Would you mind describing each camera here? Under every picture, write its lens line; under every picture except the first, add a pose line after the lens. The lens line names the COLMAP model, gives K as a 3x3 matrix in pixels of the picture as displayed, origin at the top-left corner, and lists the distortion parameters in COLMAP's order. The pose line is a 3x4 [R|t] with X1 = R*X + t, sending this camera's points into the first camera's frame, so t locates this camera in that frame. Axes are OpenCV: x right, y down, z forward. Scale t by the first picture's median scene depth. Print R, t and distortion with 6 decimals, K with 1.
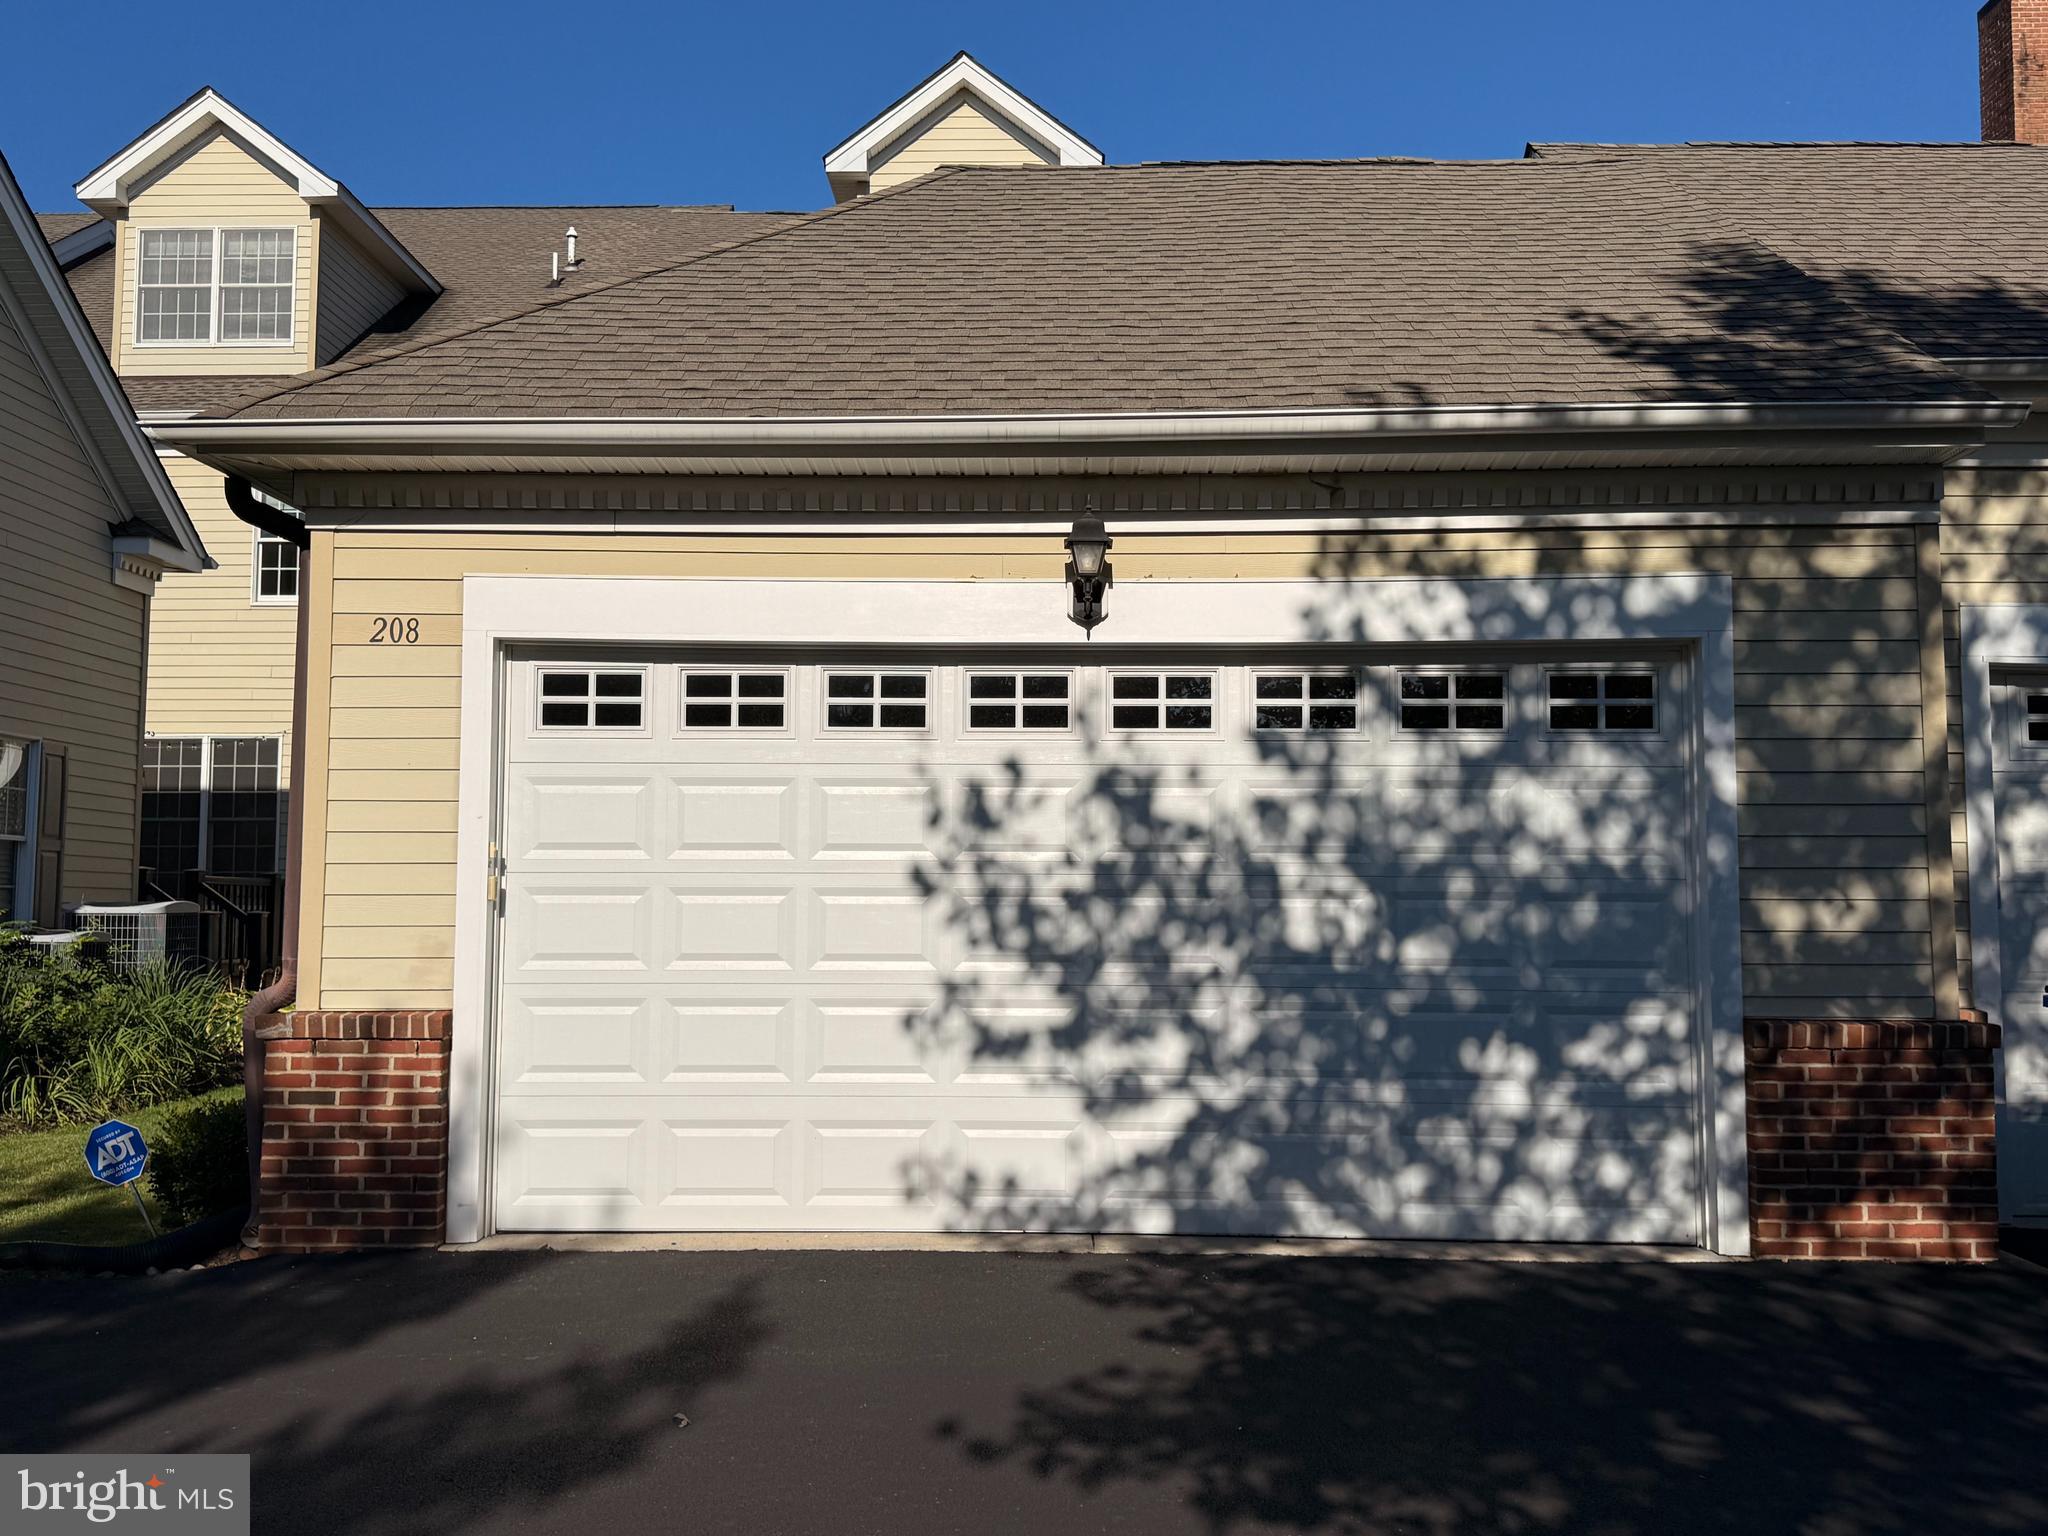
lens RADIAL K [[1779.4, 0, 1025.0], [0, 1779.4, 764.9], [0, 0, 1]] dist [0.017043, -0.002236]
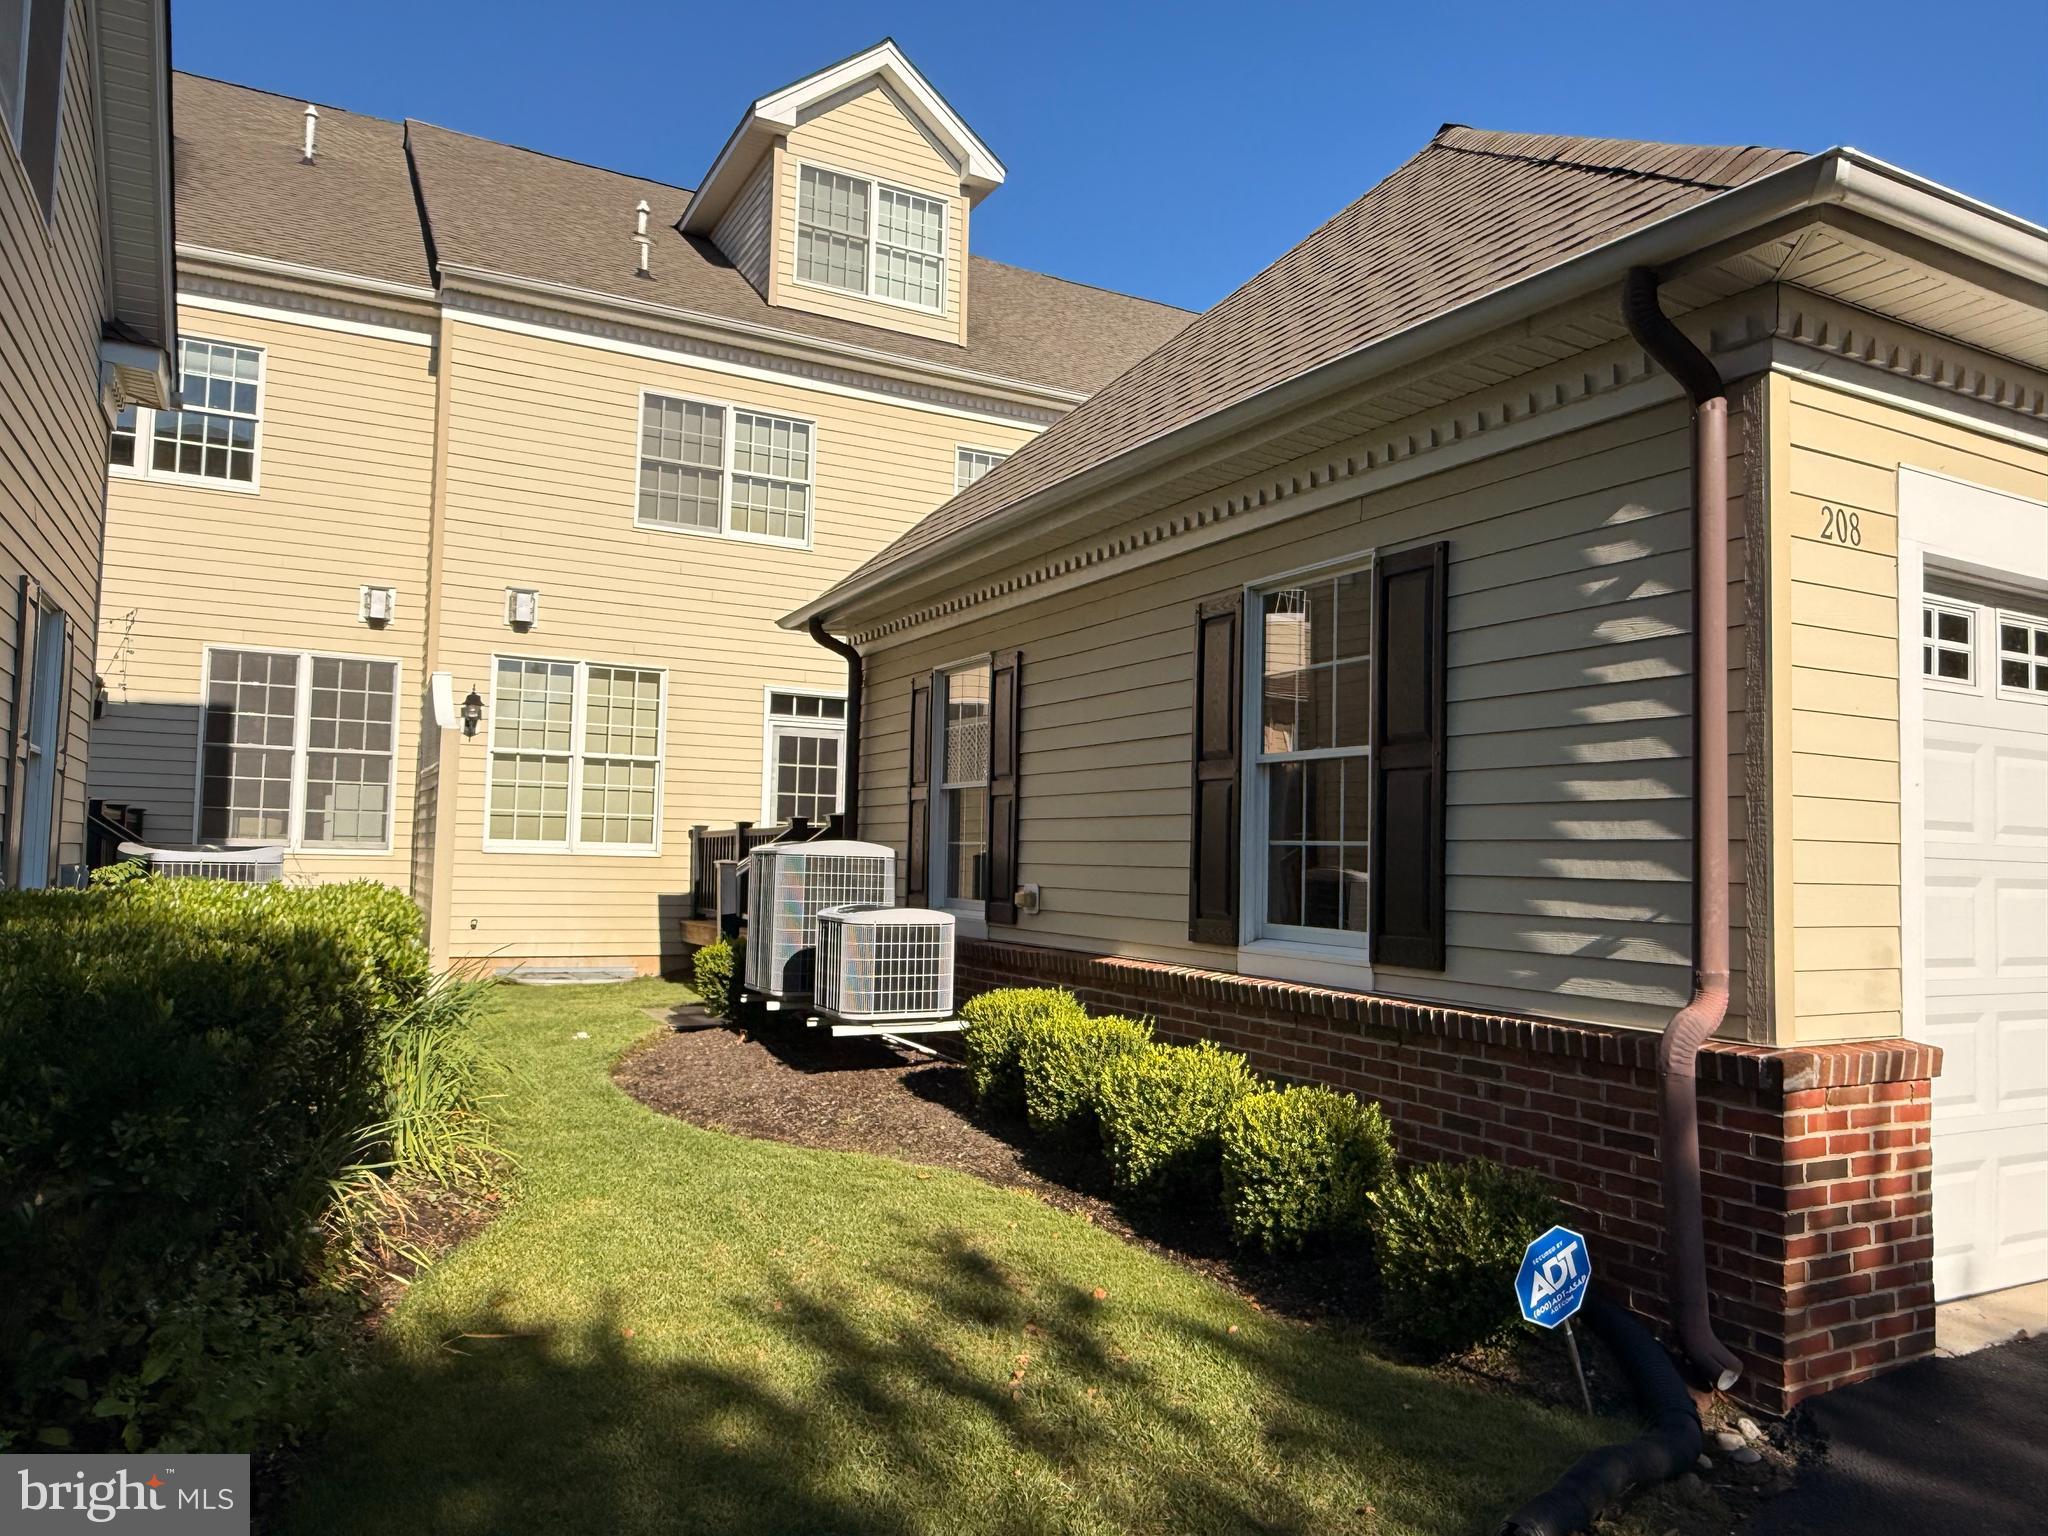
lens RADIAL K [[1392.5, 0, 1023.8], [0, 1392.5, 770.9], [0, 0, 1]] dist [-0.002825, 0.000402]
pose [[0.876757, 0.045543, 0.478772, -0.951737], [-0.056879, 0.998339, 0.009194, 0.041073], [-0.477558, -0.035293, 0.877891, 0.672607]]
